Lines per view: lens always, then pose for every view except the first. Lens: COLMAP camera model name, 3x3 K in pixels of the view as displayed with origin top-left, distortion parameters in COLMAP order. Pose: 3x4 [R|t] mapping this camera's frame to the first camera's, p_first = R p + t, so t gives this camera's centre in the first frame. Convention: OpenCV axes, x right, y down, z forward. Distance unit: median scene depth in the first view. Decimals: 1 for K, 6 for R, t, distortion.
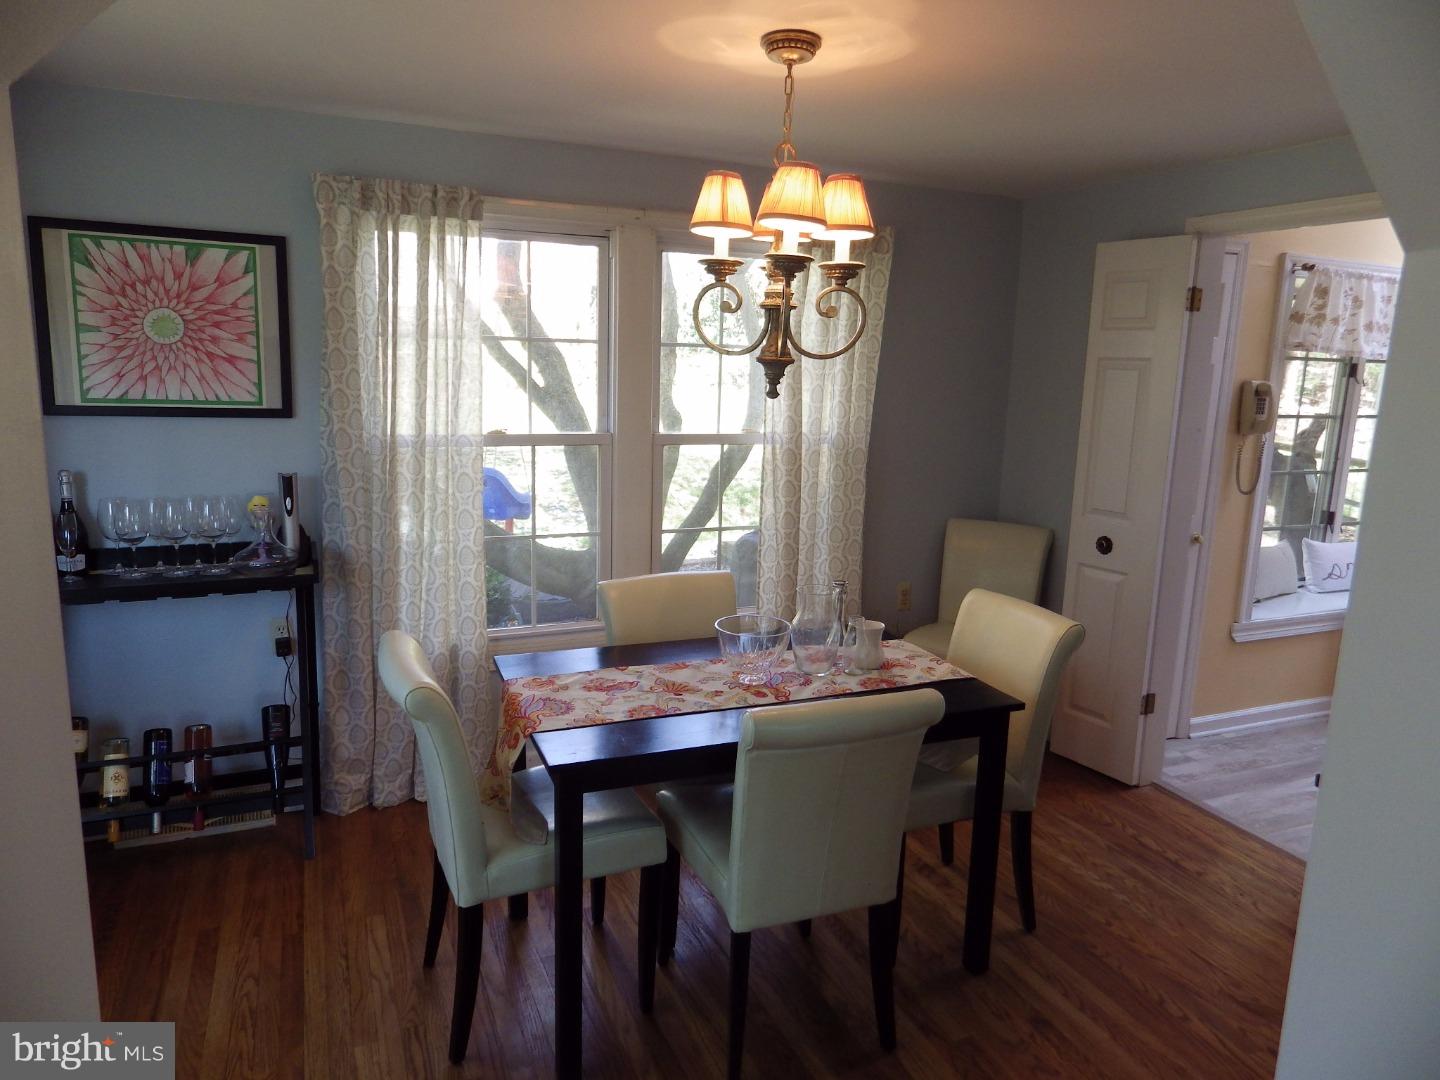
lens RADIAL K [[954.7, 0, 719.7], [0, 954.7, 529.4], [0, 0, 1]] dist [0.002017, 0.000425]
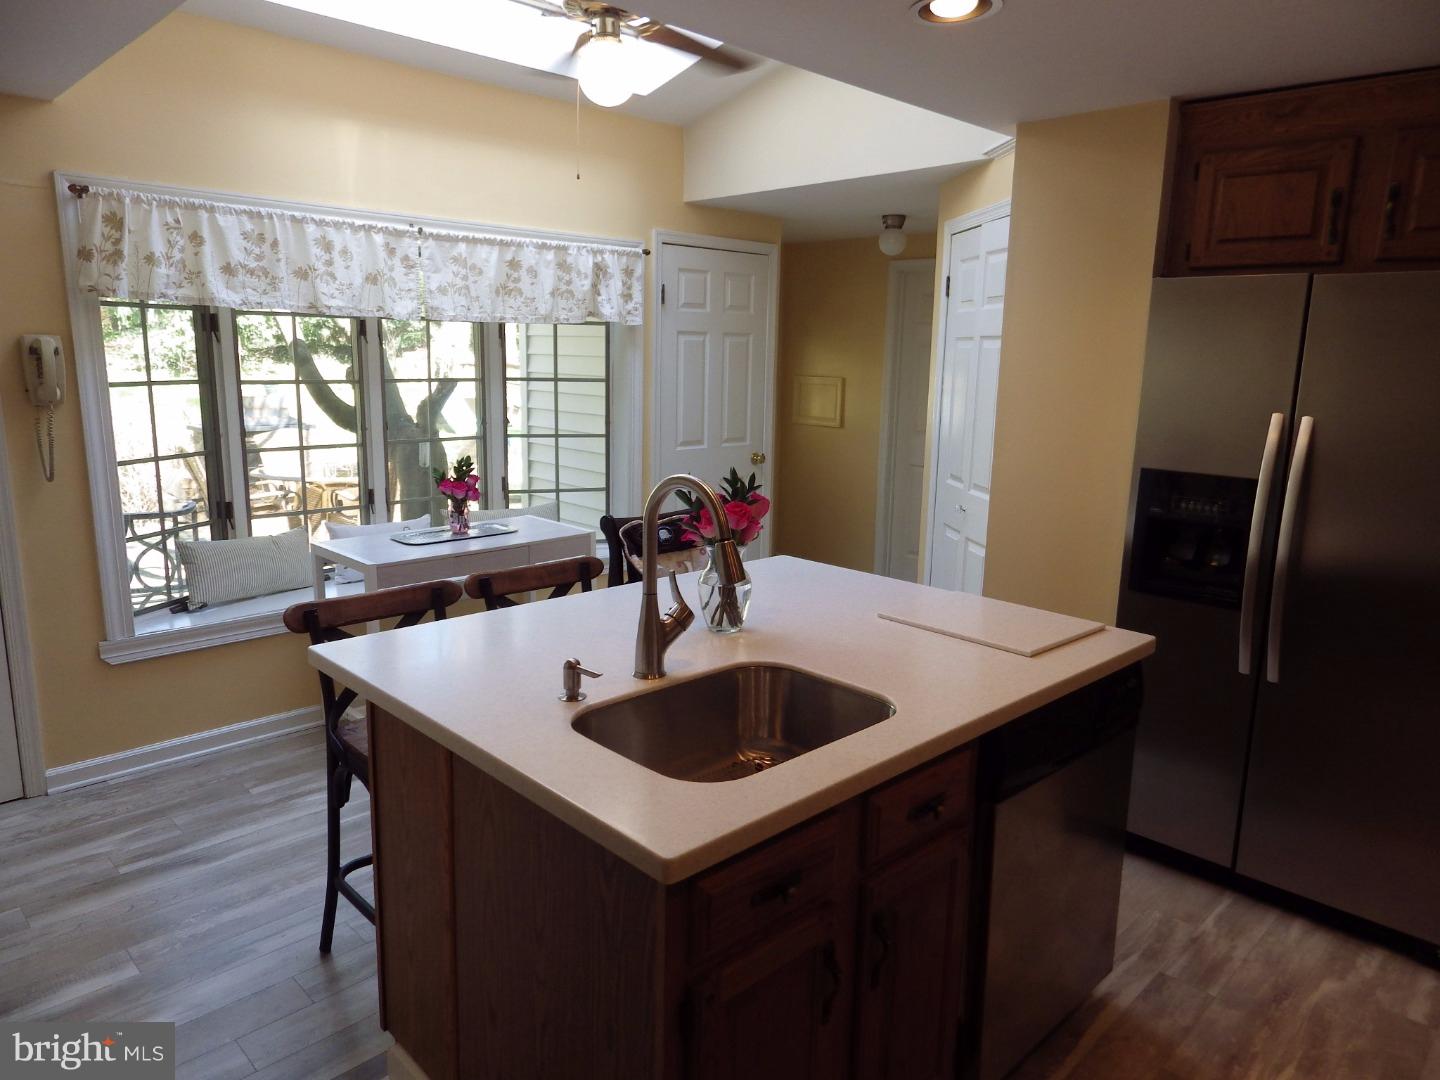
lens RADIAL K [[954.7, 0, 719.7], [0, 954.7, 529.4], [0, 0, 1]] dist [0.002017, 0.000425]
pose [[0.932846, -0.082991, 0.350585, 1.194260], [0.077748, 0.996550, 0.029032, 0.034229], [-0.351785, 0.000175, 0.936081, 0.114150]]
